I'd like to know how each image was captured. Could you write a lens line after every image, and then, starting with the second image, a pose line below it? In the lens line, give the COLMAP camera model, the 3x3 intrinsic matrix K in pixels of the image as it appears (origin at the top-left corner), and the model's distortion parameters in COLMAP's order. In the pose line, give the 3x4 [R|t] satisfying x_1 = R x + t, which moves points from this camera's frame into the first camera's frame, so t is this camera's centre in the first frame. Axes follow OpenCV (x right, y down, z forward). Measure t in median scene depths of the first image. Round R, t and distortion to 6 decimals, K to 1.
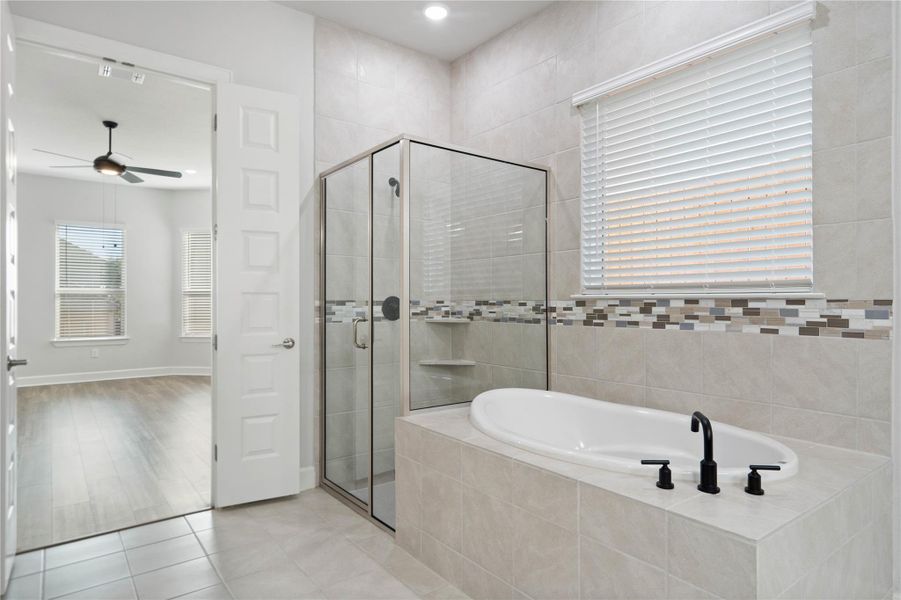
lens RADIAL K [[454.1, 0, 438.9], [0, 454.1, 293.3], [0, 0, 1]] dist [0.000753, 0.000209]
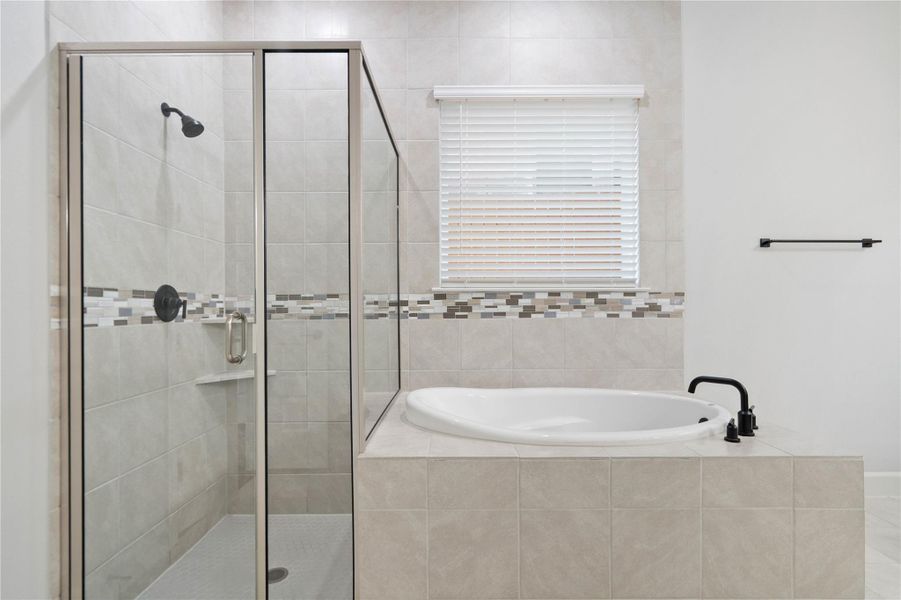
lens RADIAL K [[413.0, 0, 454.8], [0, 413.0, 298.7], [0, 0, 1]] dist [0.000608, 0.000212]
pose [[0.650626, 0.010579, 0.759325, -0.411128], [-0.013114, 0.999910, -0.002694, 0.033008], [-0.759285, -0.008205, 0.650706, 0.433633]]
